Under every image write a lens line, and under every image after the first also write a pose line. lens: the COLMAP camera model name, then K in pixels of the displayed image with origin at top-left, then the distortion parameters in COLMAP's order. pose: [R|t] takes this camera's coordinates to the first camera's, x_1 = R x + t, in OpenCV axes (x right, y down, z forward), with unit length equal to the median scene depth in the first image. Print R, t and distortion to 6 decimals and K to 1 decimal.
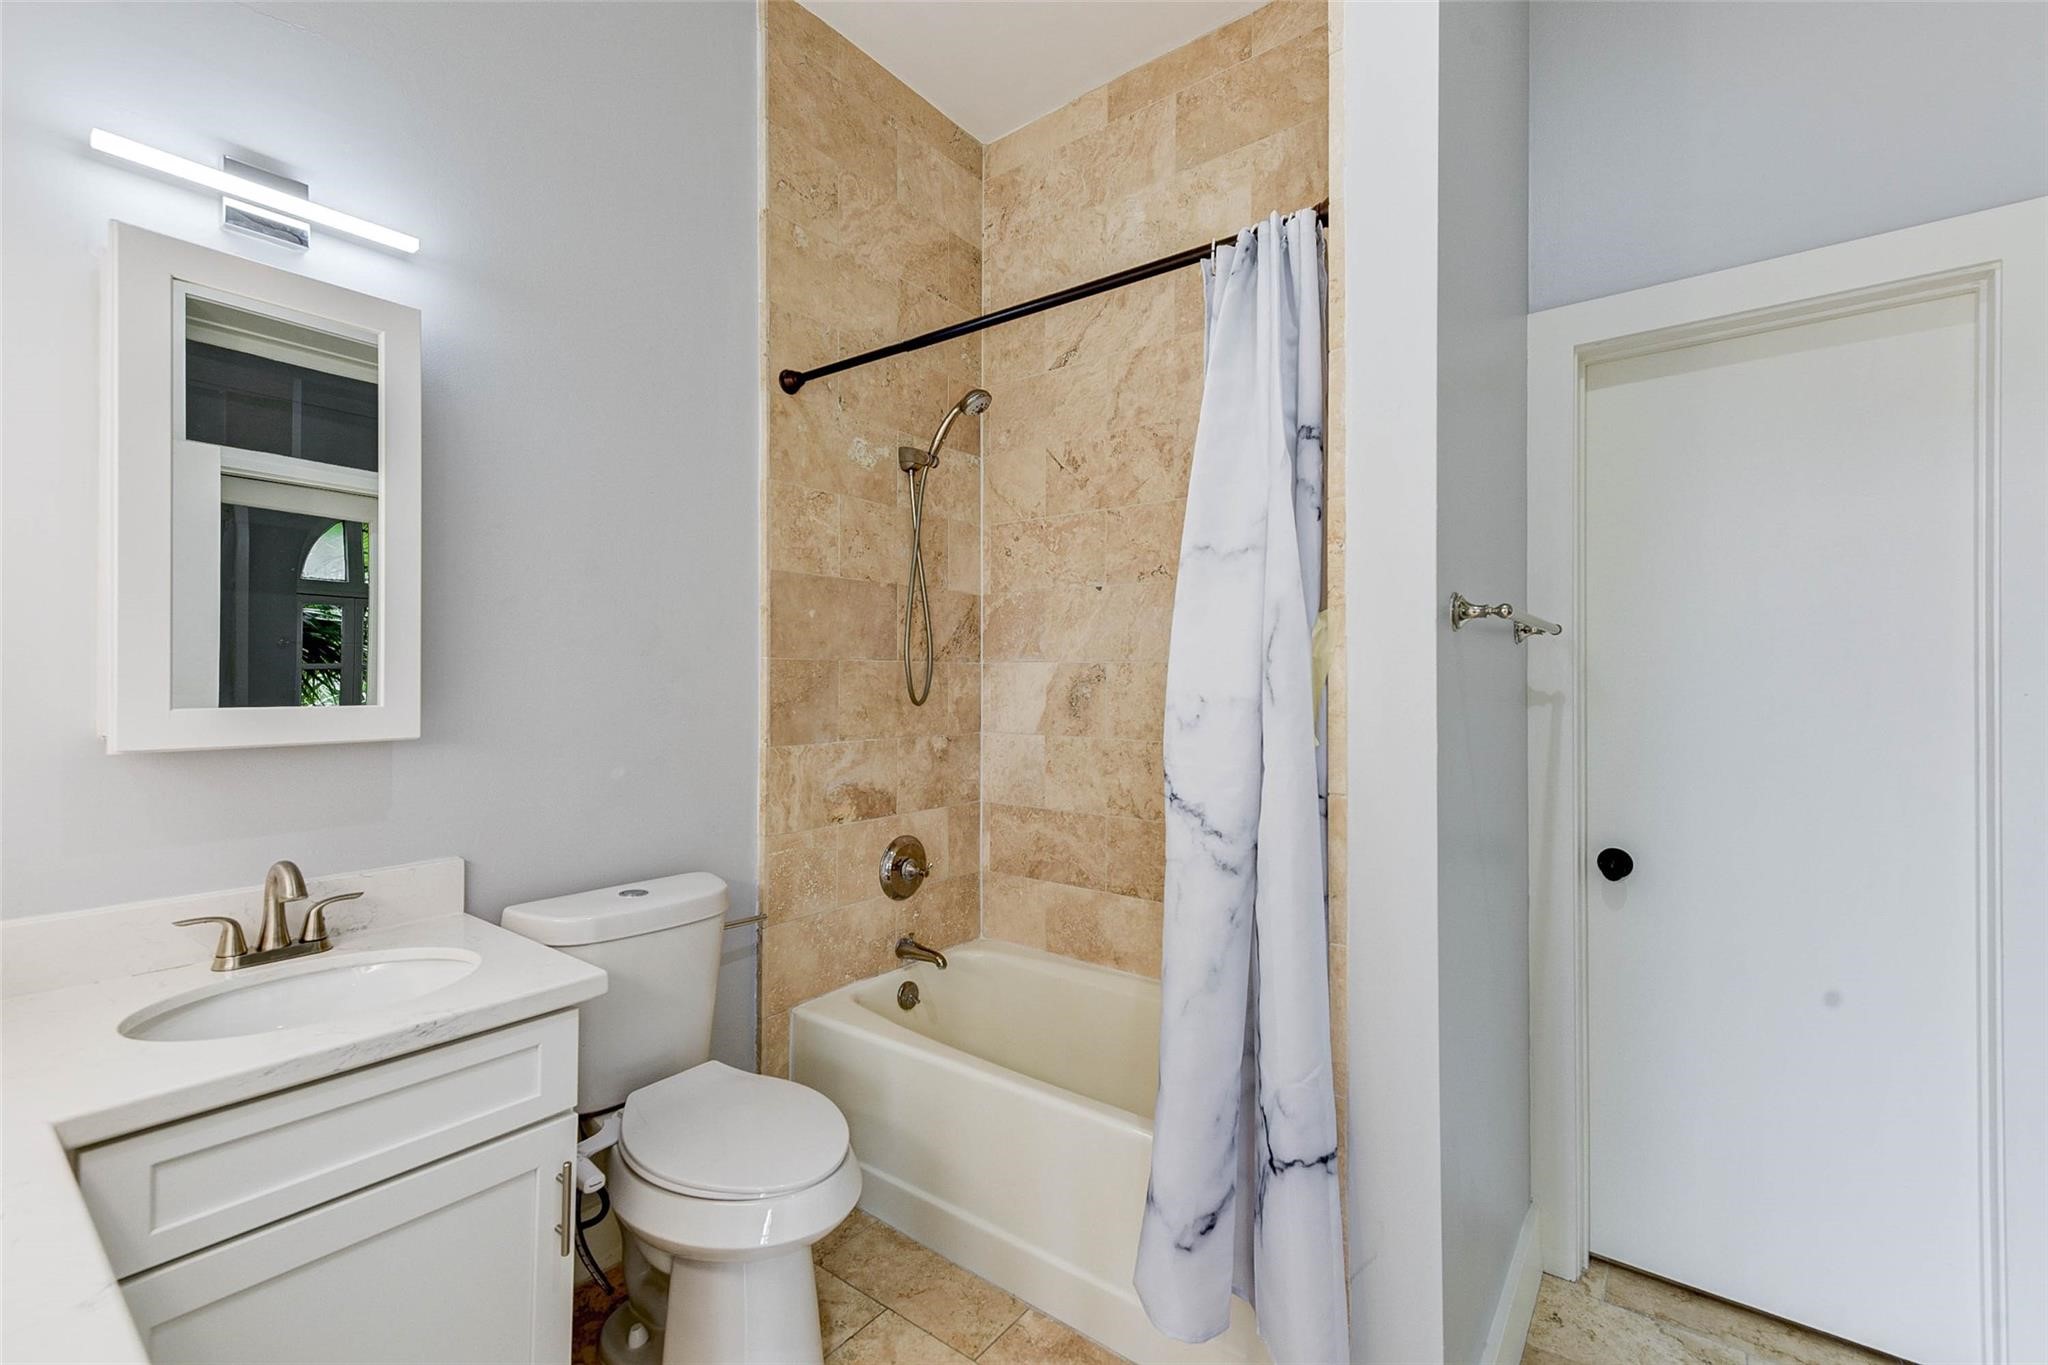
lens RADIAL K [[873.3, 0, 1021.3], [0, 873.3, 679.3], [0, 0, 1]] dist [0.001093, -0.001628]
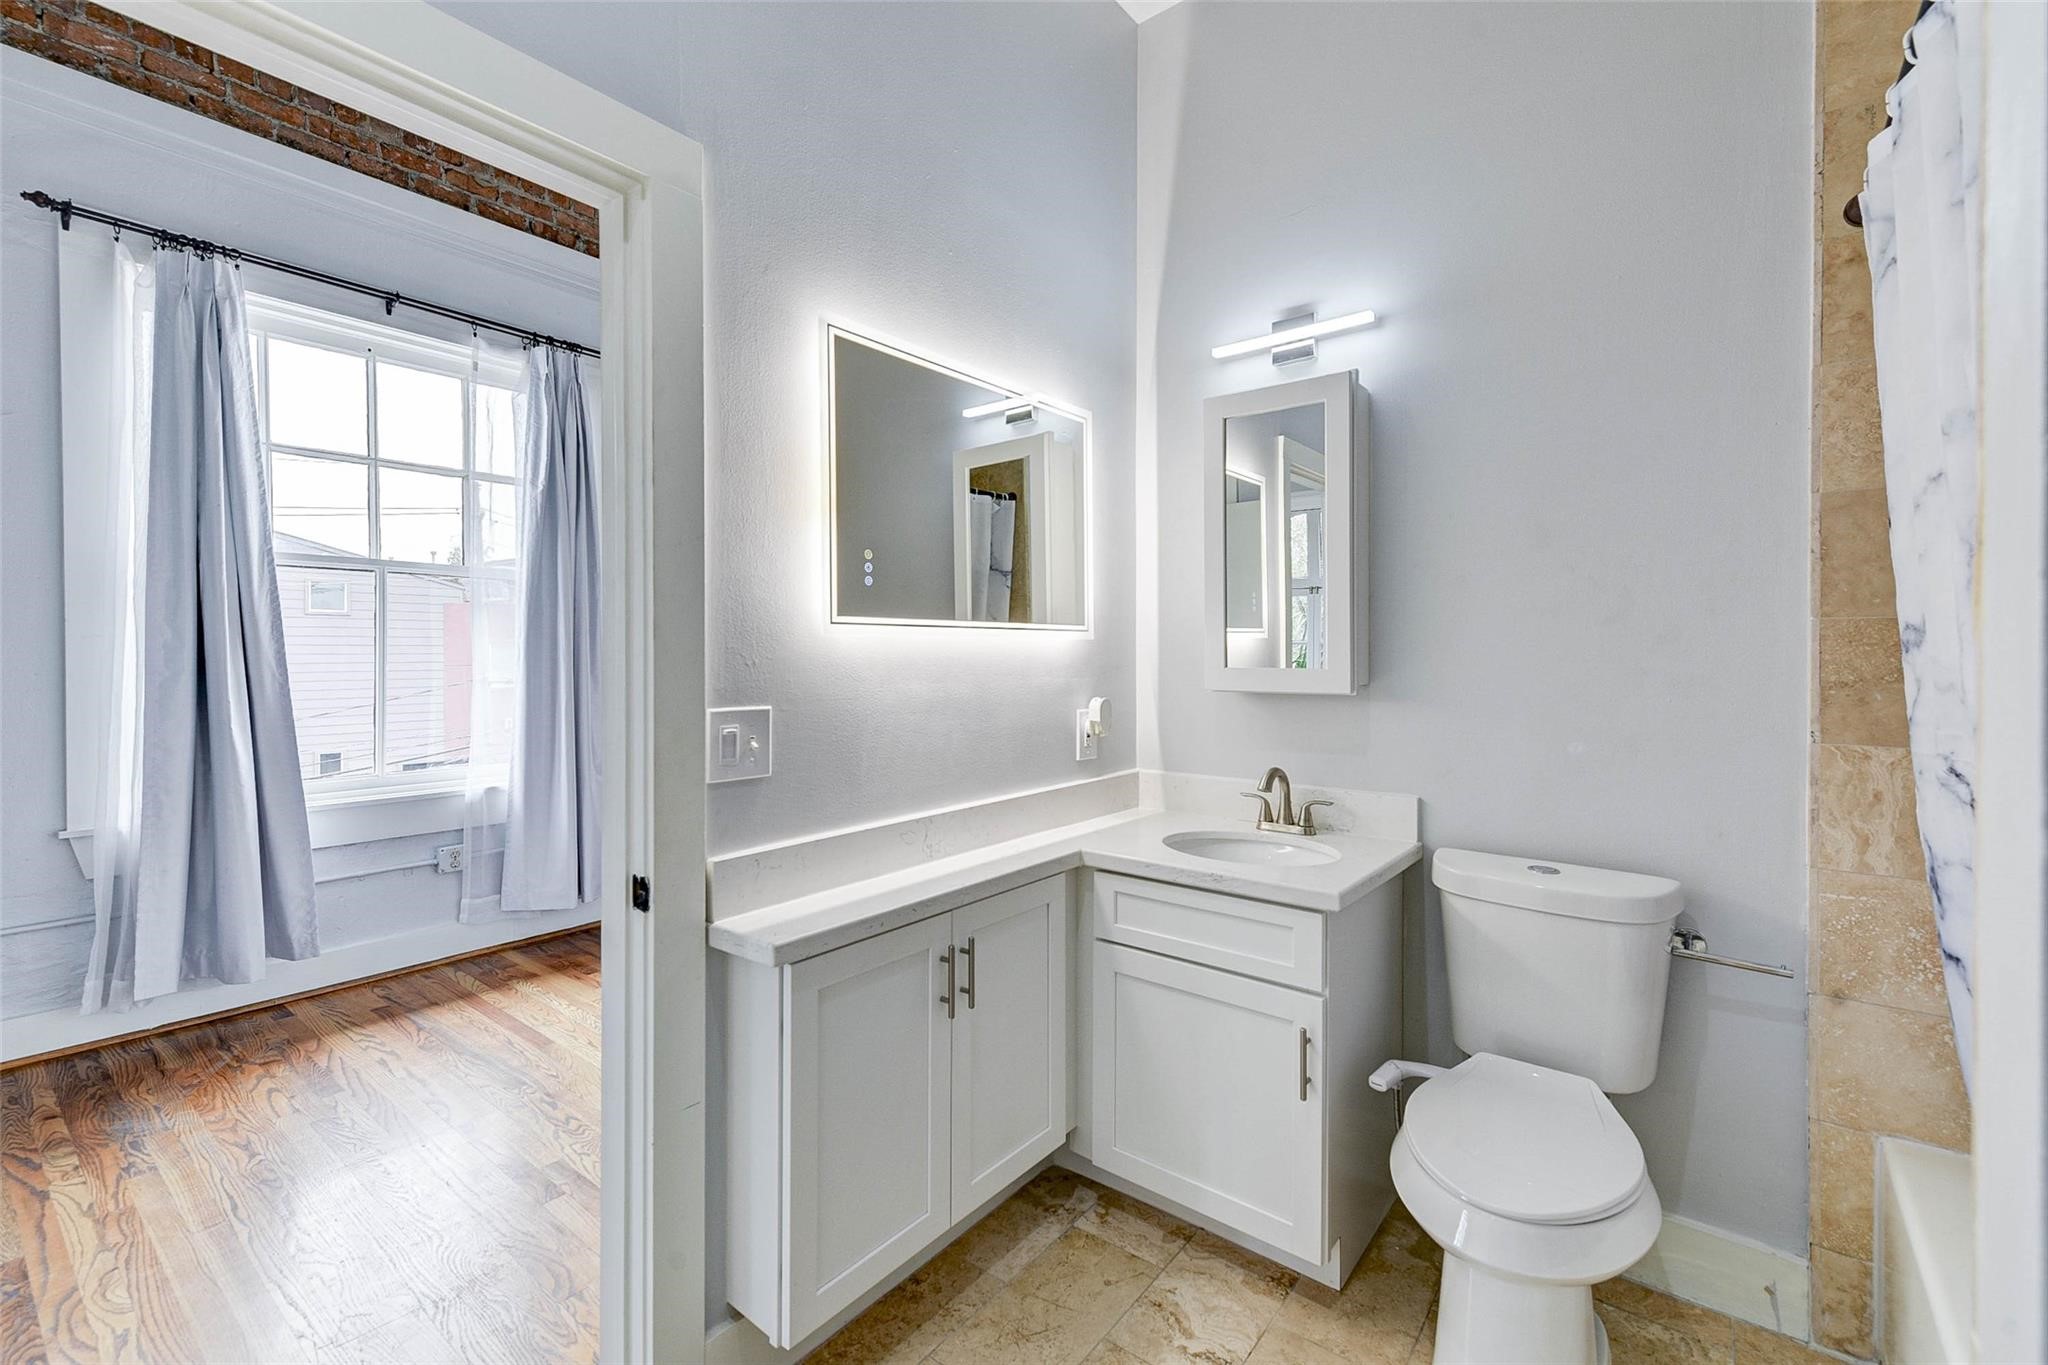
lens RADIAL K [[873.3, 0, 1022.0], [0, 873.3, 665.0], [0, 0, 1]] dist [0.001093, -0.001628]
pose [[-0.034713, 0.009794, -0.999349, 0.542745], [-0.001096, 0.999951, 0.009838, 0.009178], [0.999397, 0.001437, -0.034700, 0.457289]]
